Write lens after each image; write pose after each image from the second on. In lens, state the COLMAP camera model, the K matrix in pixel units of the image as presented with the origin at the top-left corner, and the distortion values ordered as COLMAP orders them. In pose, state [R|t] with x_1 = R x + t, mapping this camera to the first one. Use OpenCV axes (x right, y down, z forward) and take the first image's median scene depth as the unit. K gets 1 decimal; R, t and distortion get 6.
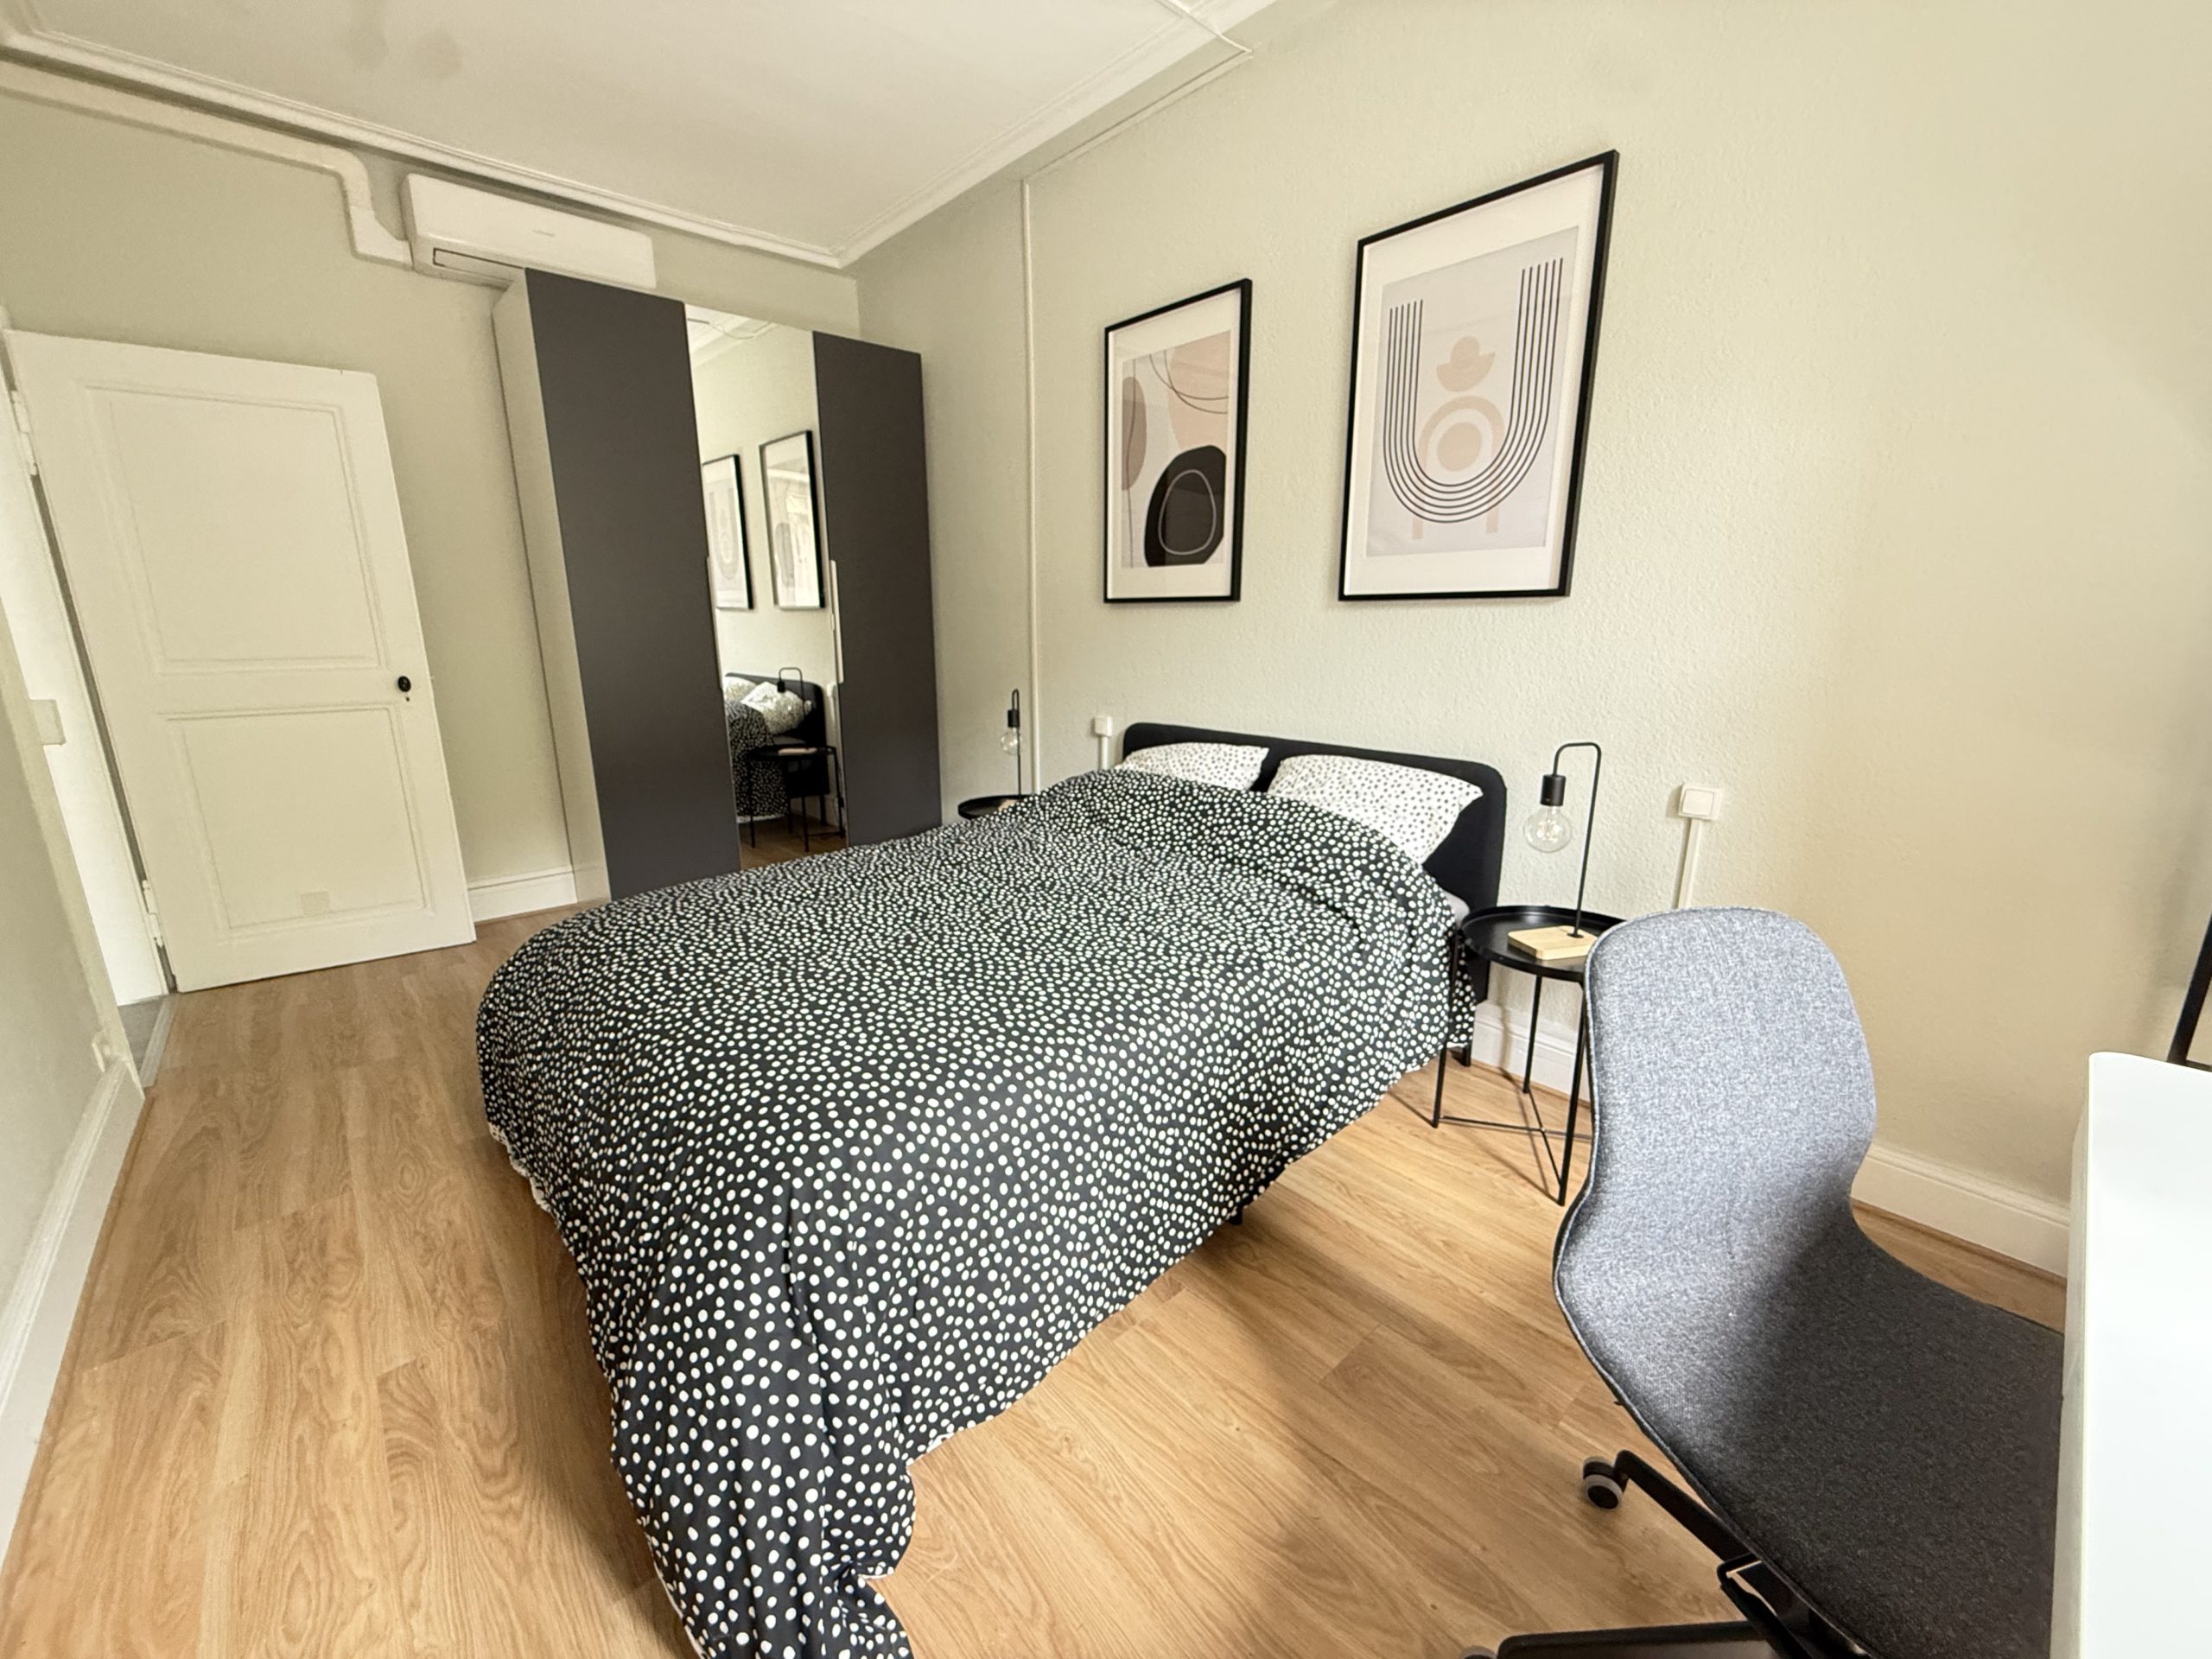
lens RADIAL K [[884.5, 0, 1099.2], [0, 884.5, 827.7], [0, 0, 1]] dist [-0.001585, -0.000028]
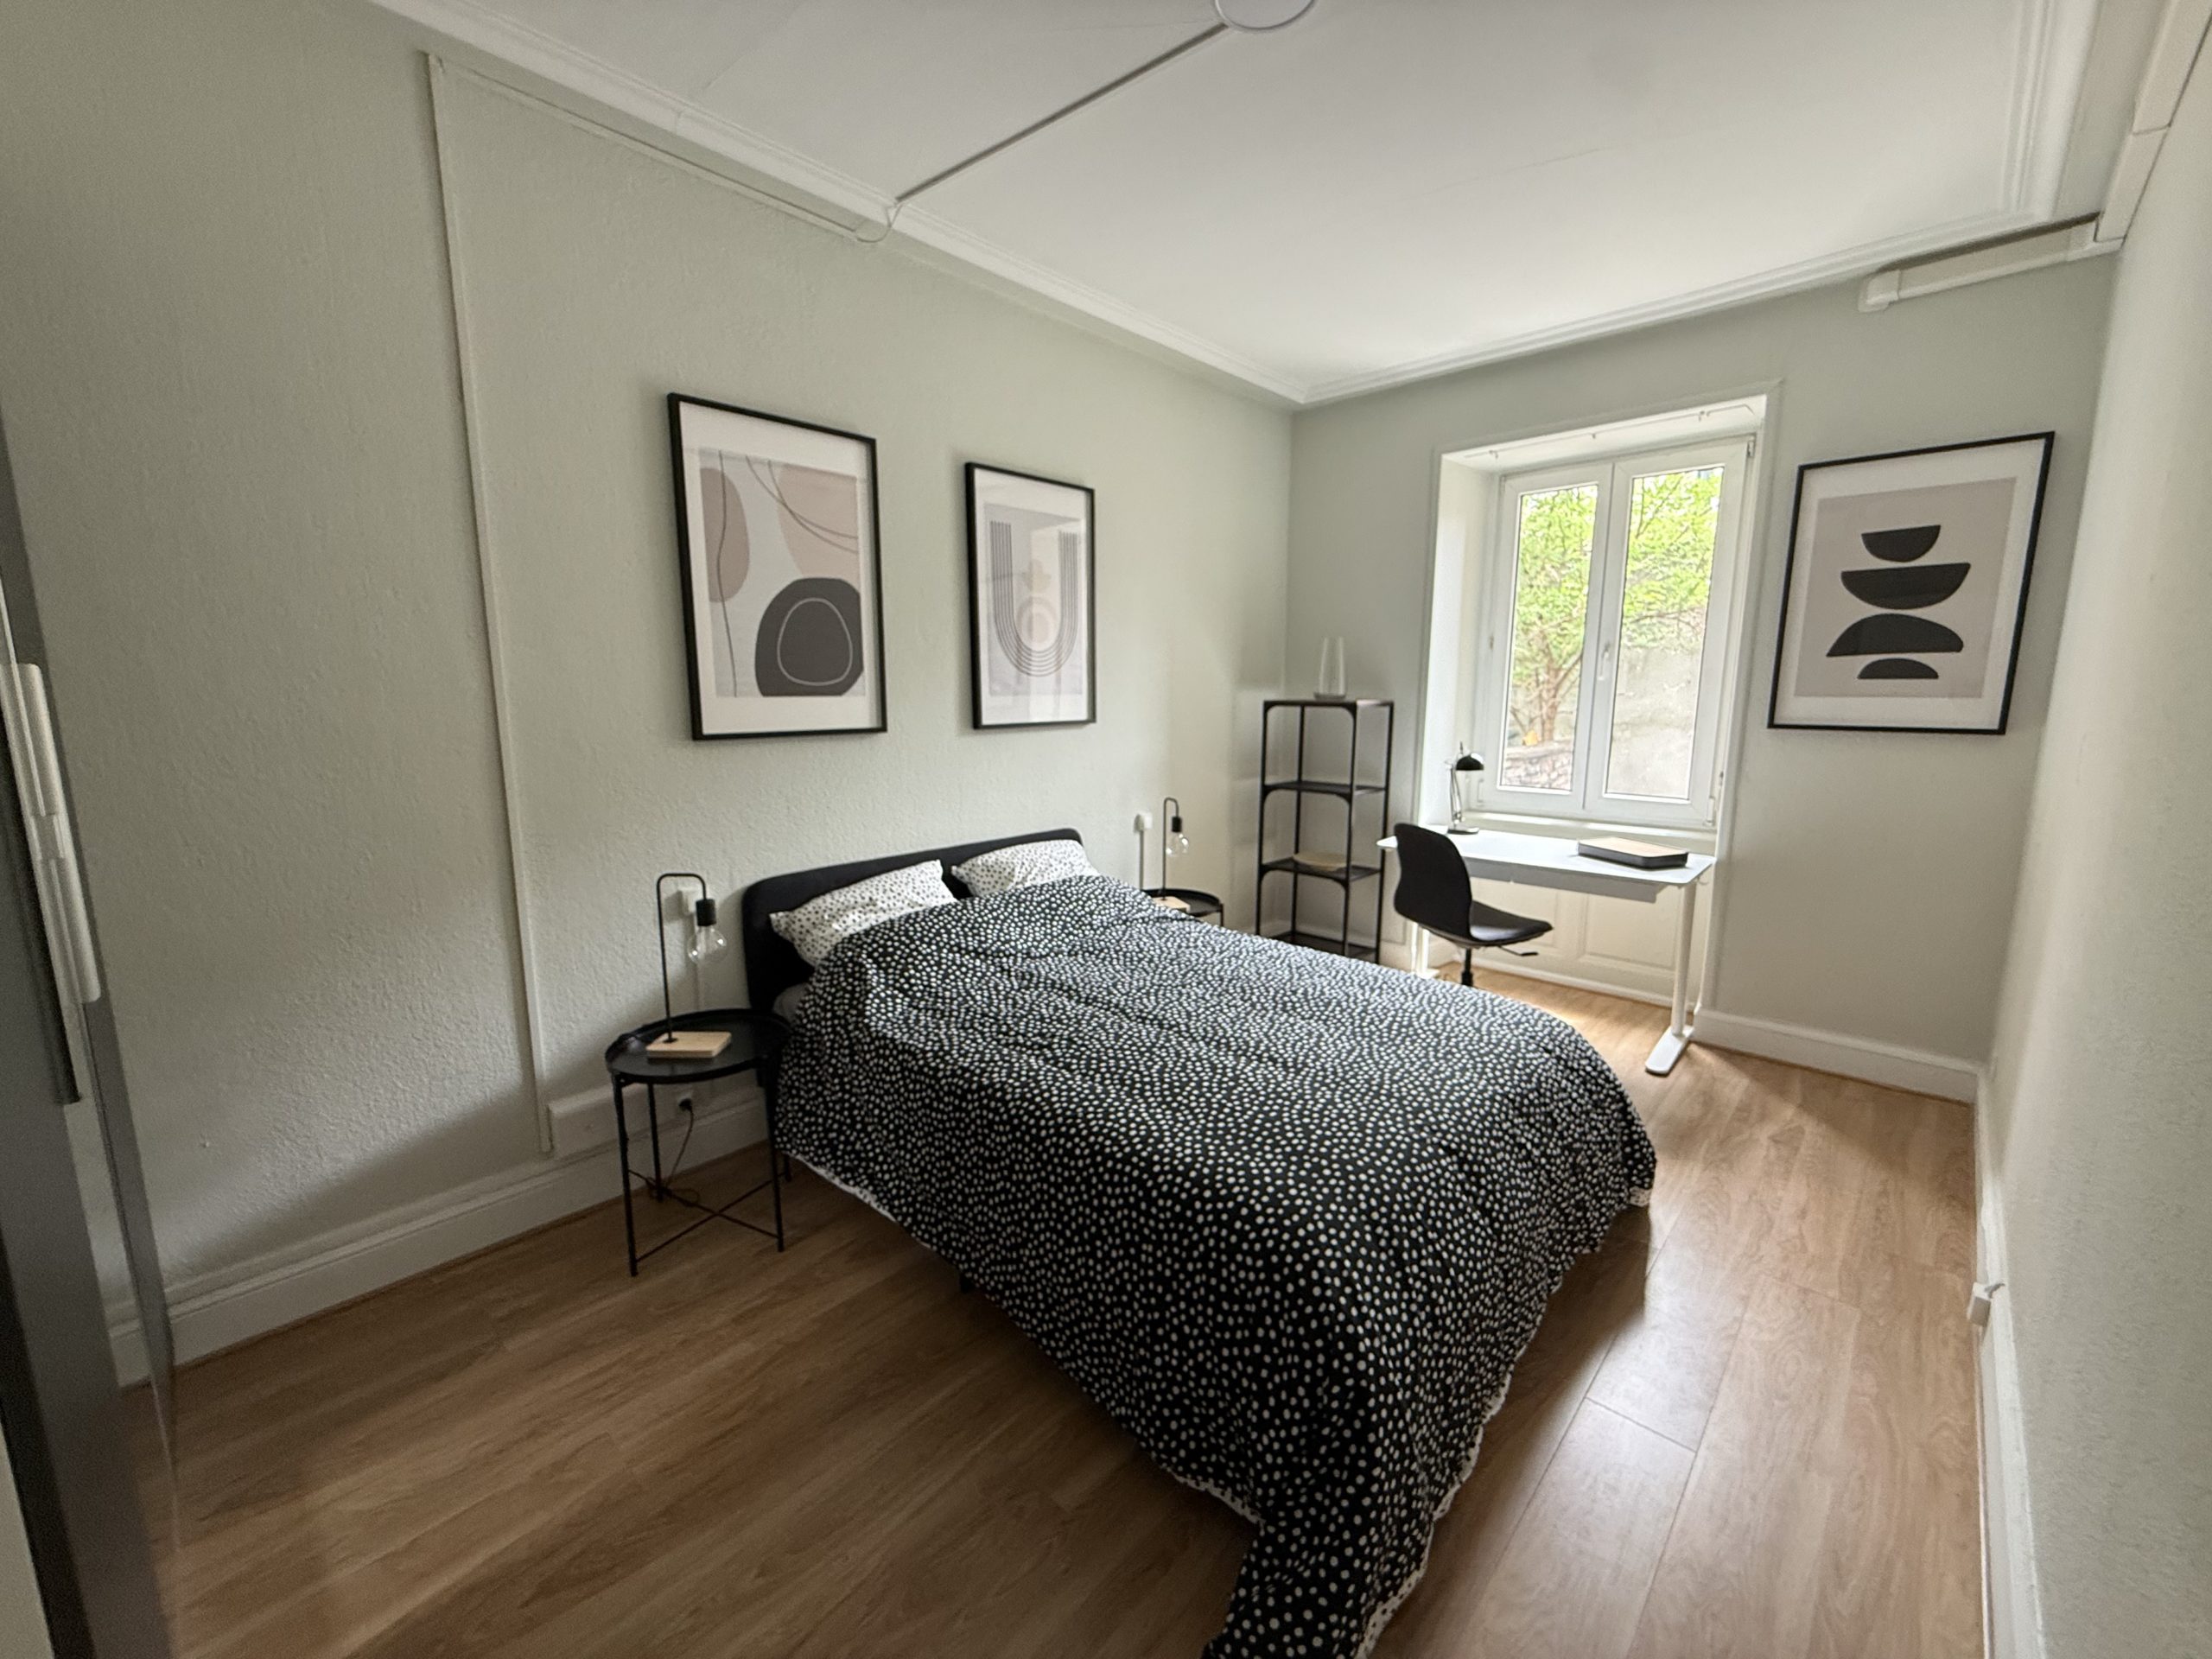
lens RADIAL K [[884.5, 0, 1099.2], [0, 884.5, 827.7], [0, 0, 1]] dist [-0.001585, -0.000028]
pose [[-0.093318, -0.155501, 0.983418, -0.943523], [0.235343, 0.956293, 0.173544, -0.280172], [-0.967422, 0.247636, -0.052643, 0.870152]]
